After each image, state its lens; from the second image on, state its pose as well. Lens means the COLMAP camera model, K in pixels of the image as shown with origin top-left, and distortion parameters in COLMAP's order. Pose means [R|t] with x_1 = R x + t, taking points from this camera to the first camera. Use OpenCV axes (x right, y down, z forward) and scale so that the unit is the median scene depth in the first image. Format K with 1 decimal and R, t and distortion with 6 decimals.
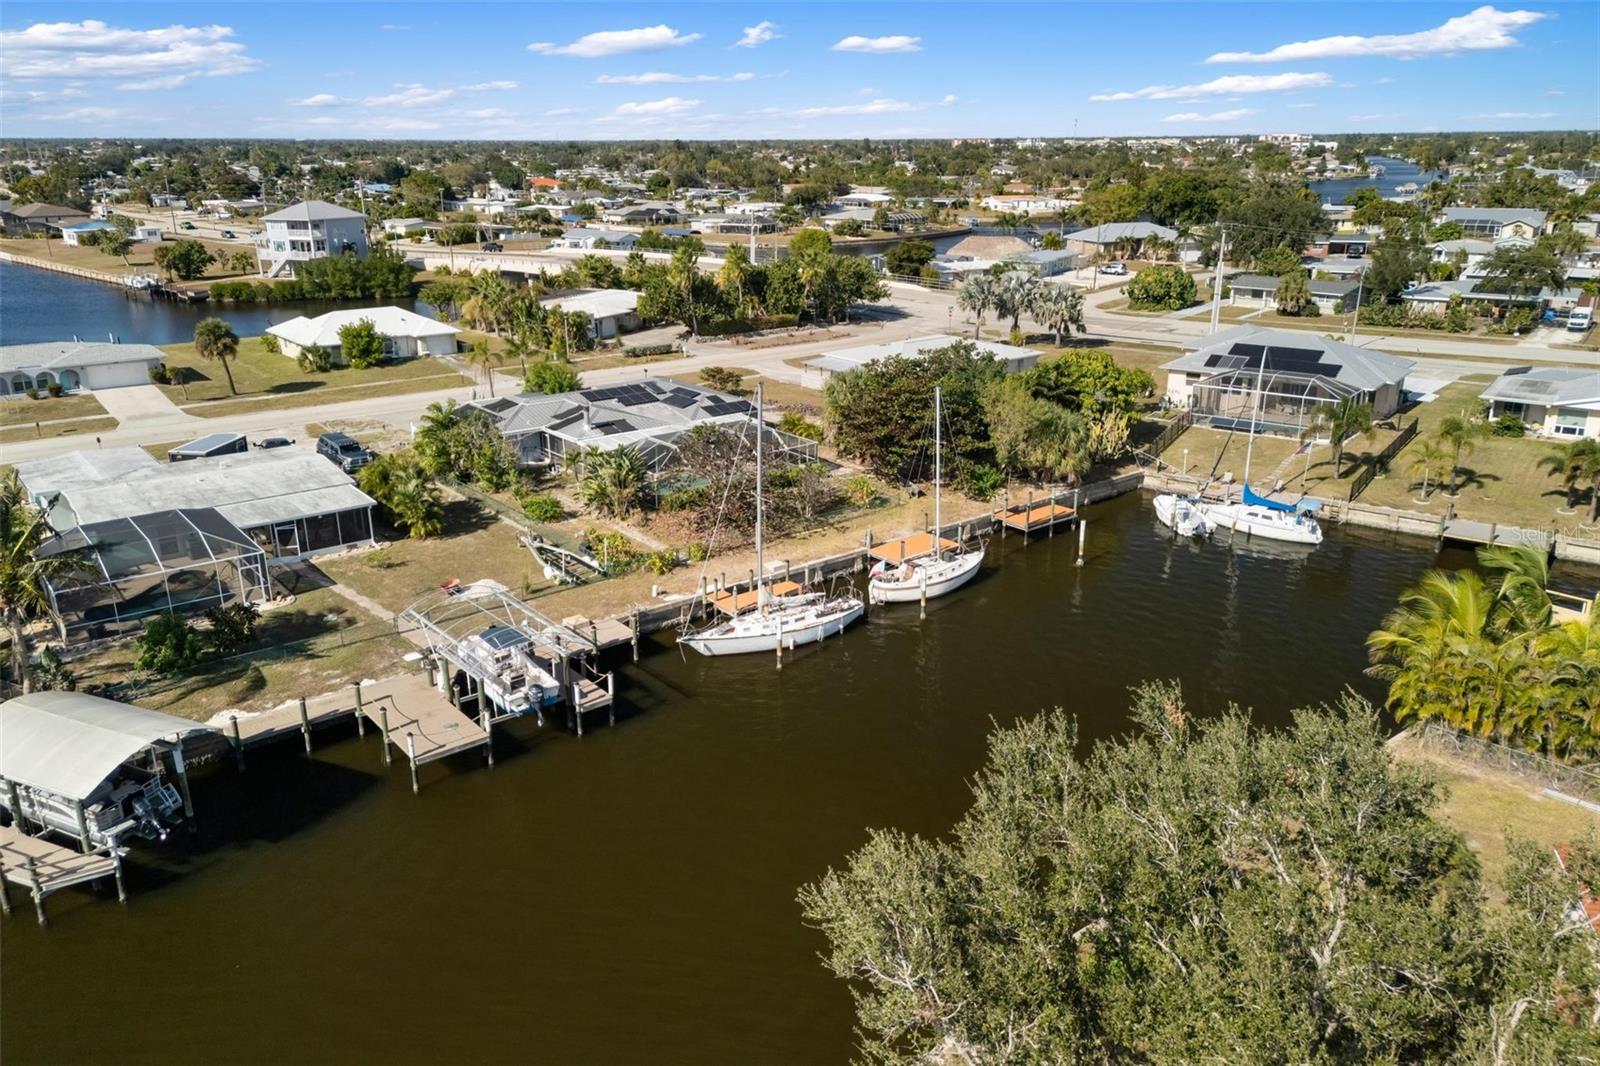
lens RADIAL K [[1177.1, 0, 800.0], [0, 1177.1, 533.0], [0, 0, 1]] dist [0.065153, -0.057484]
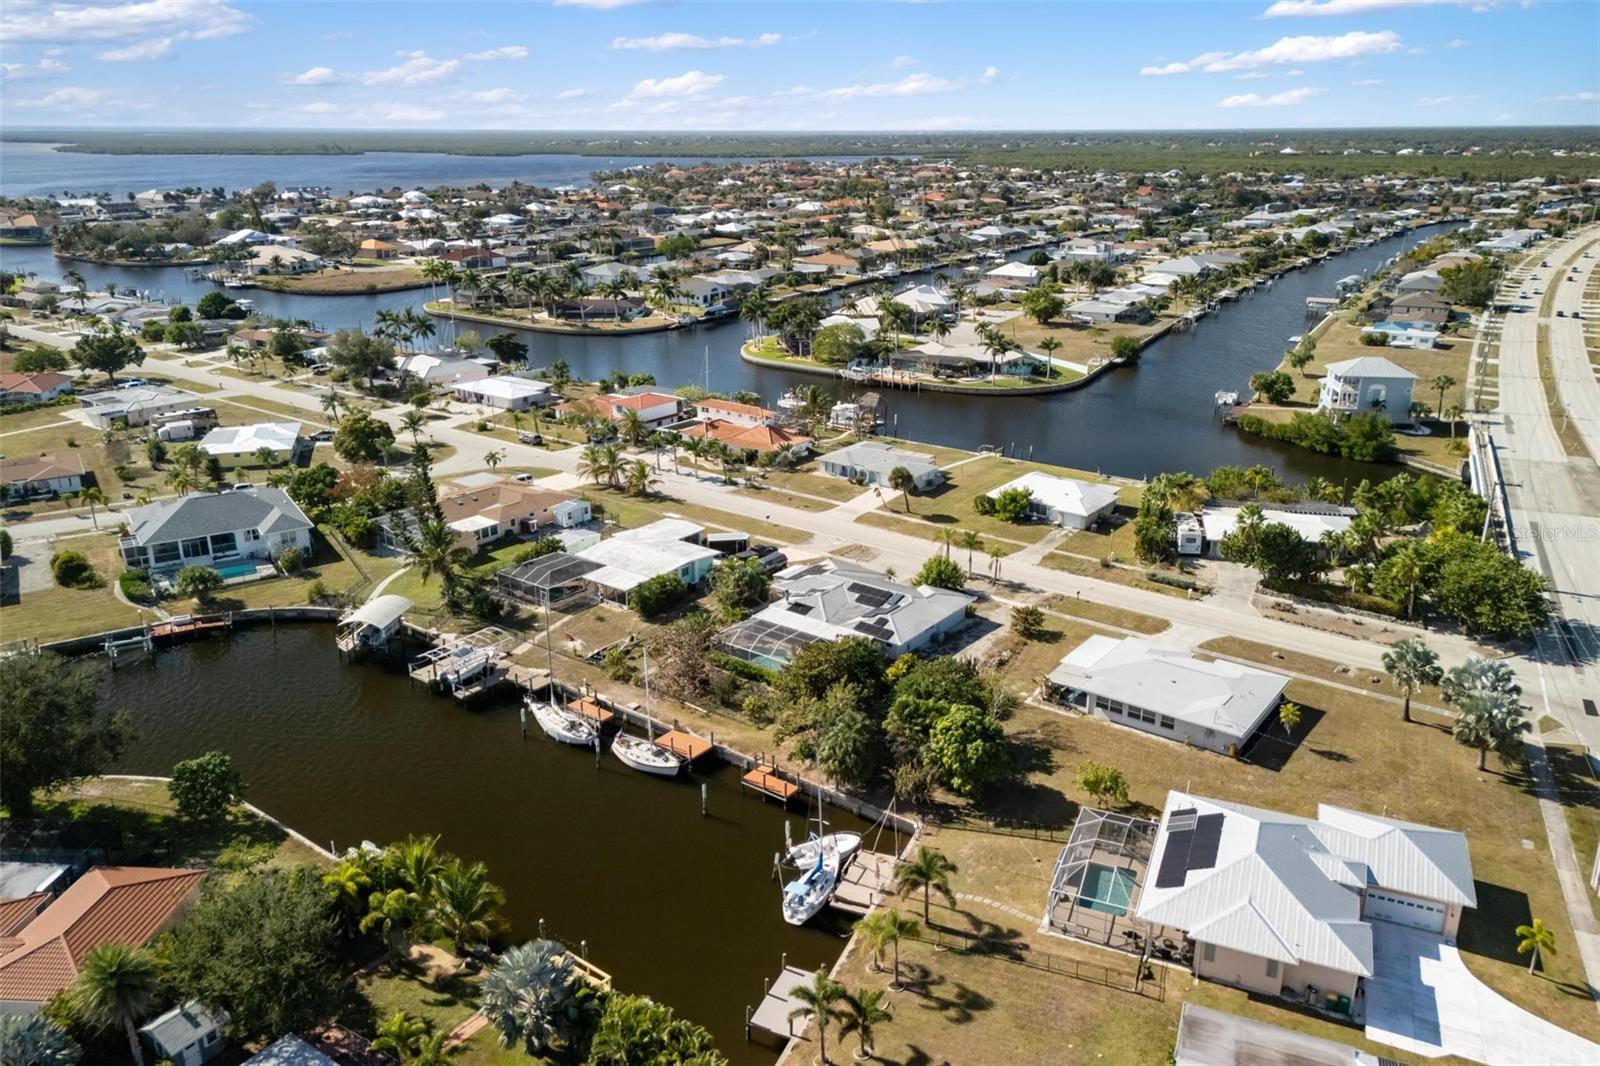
lens RADIAL K [[1177.1, 0, 800.0], [0, 1177.1, 533.0], [0, 0, 1]] dist [0.065153, -0.057484]
pose [[0.229765, 0.318446, -0.919674, 1.326985], [-0.301159, 0.921840, 0.243956, -0.602950], [0.925479, 0.220915, 0.307710, 0.543577]]
